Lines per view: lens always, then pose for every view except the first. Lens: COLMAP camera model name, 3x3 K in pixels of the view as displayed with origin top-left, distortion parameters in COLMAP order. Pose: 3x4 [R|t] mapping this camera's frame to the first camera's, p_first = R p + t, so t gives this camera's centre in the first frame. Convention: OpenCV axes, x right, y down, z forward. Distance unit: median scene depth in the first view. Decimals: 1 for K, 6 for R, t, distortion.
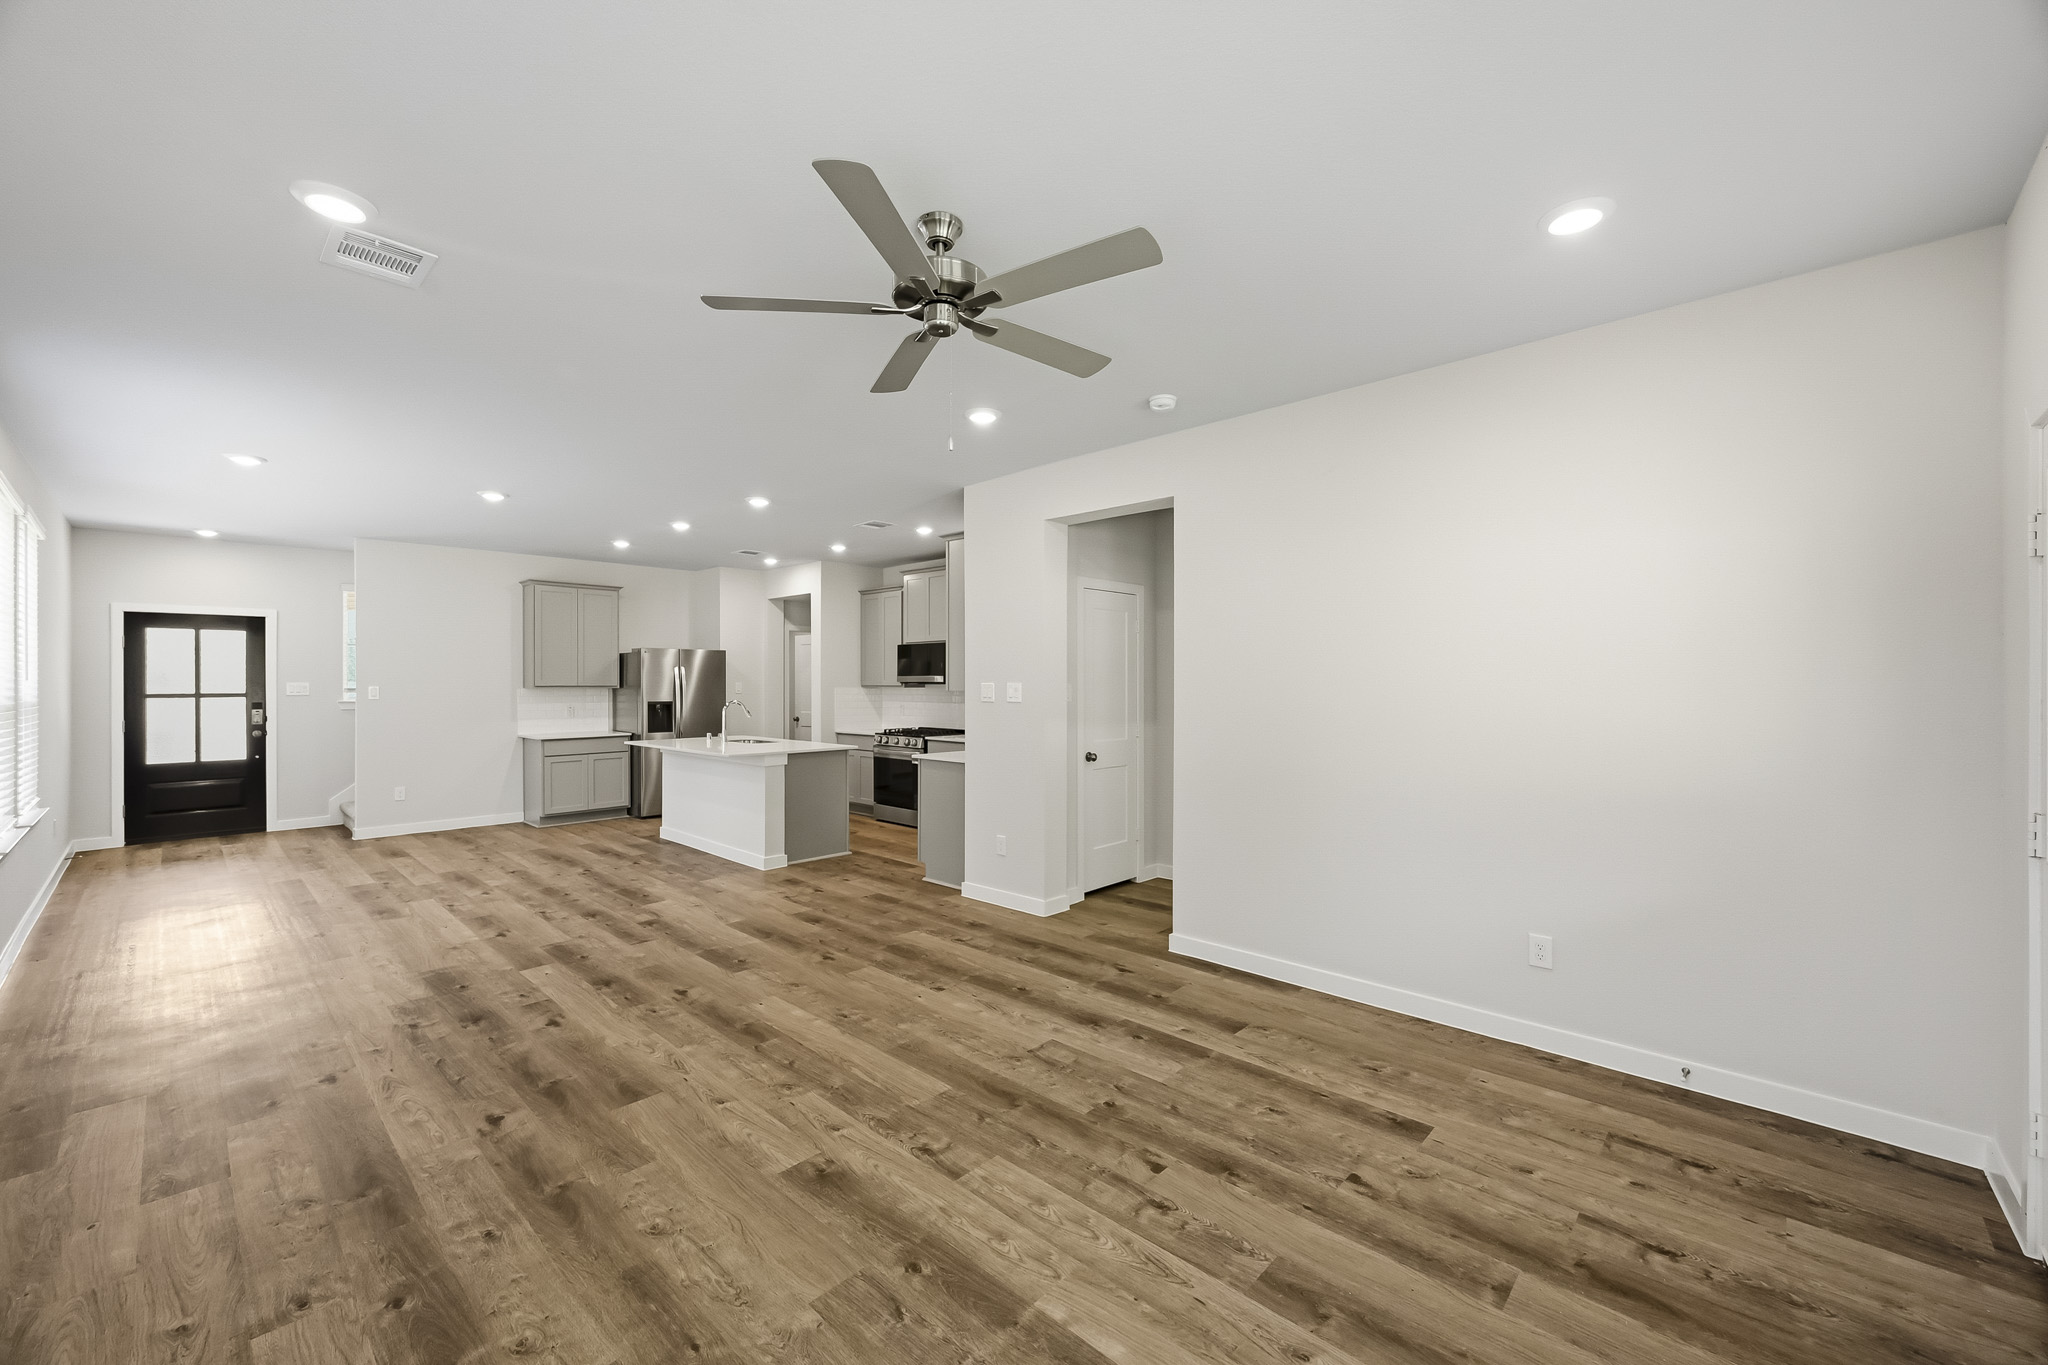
lens RADIAL K [[814.0, 0, 1014.7], [0, 814.0, 671.5], [0, 0, 1]] dist [0.003296, -0.001448]
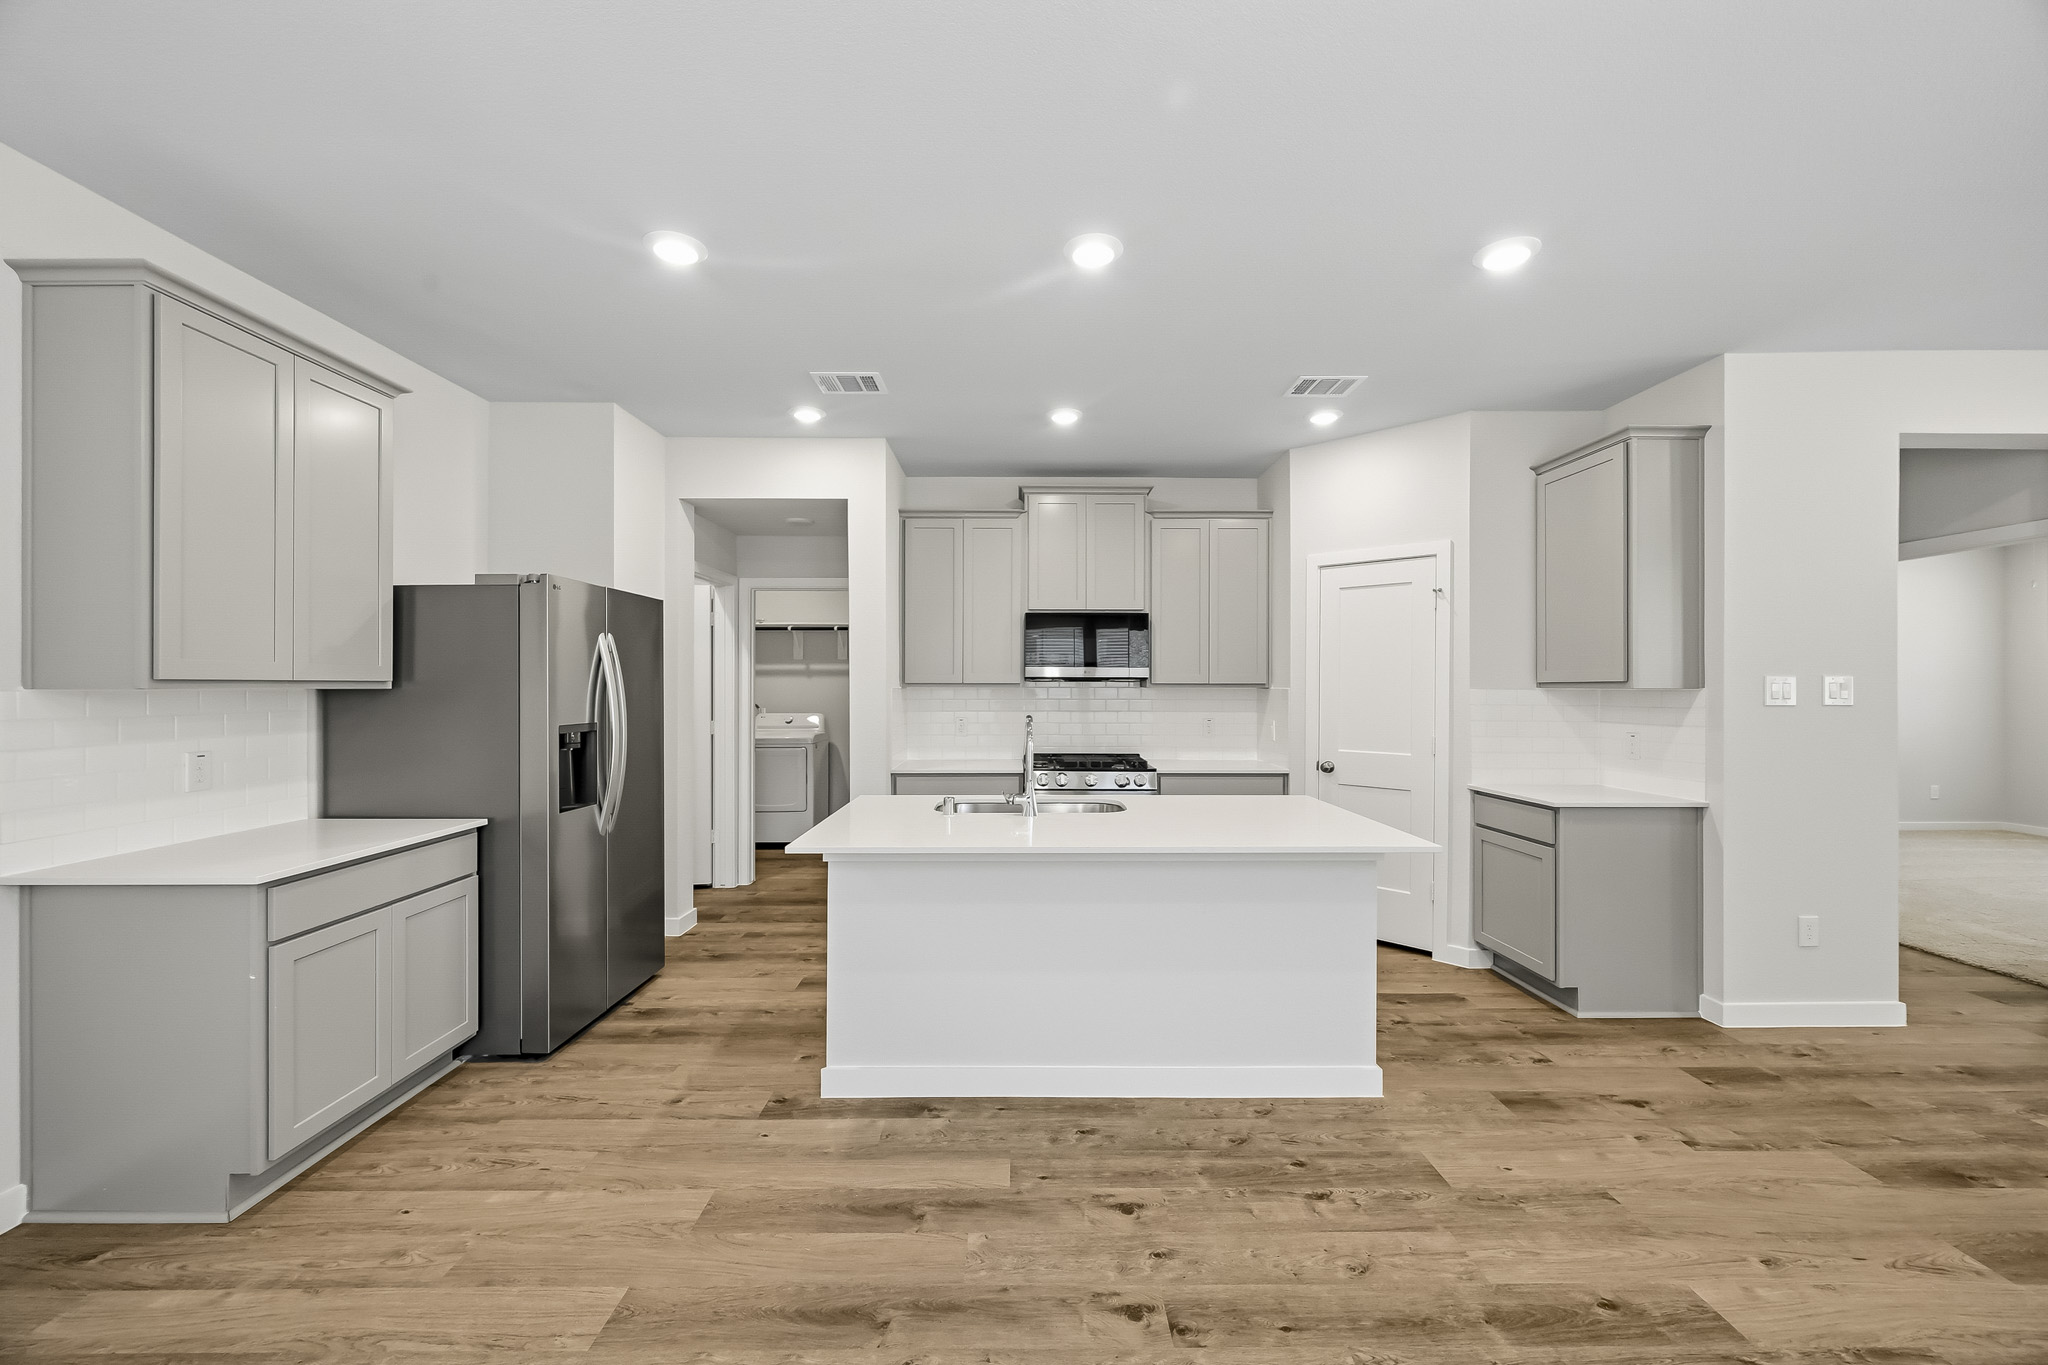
lens RADIAL K [[802.3, 0, 1040.0], [0, 802.3, 685.4], [0, 0, 1]] dist [0.000103, 0.000738]
pose [[0.712361, 0.002015, 0.701811, -1.170725], [-0.013111, 0.999860, 0.010436, 0.027614], [-0.701691, -0.016636, 0.712287, 1.284495]]
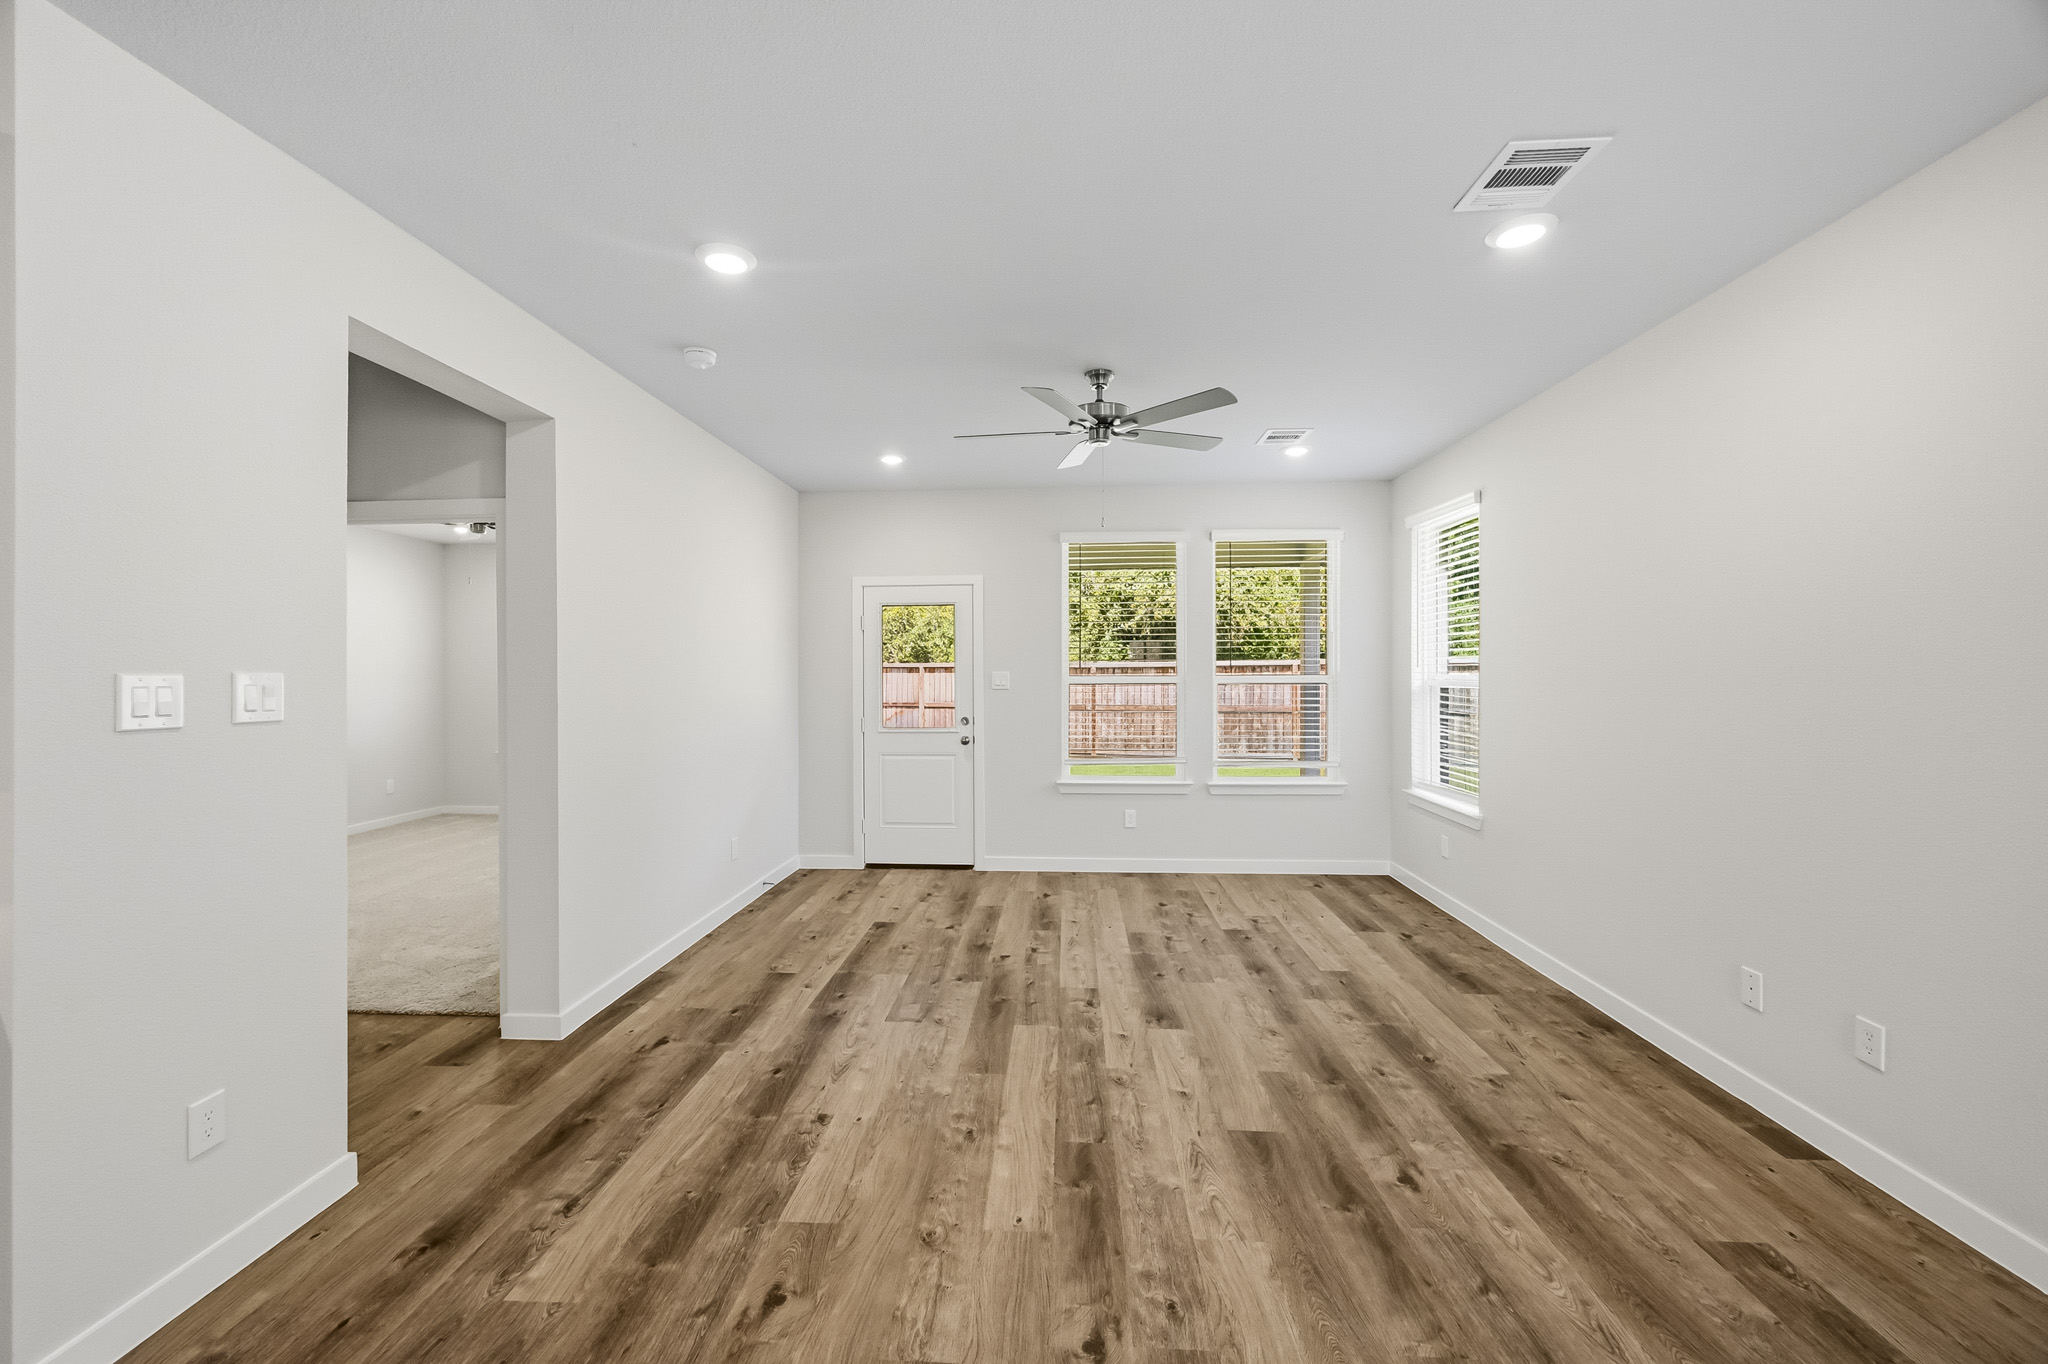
lens RADIAL K [[814.0, 0, 1007.9], [0, 814.0, 671.0], [0, 0, 1]] dist [0.003296, -0.001448]
pose [[-0.641146, 0.006468, 0.767391, -0.691830], [-0.006952, 0.999875, -0.014236, 0.017668], [-0.767387, -0.014462, -0.641021, 1.263671]]
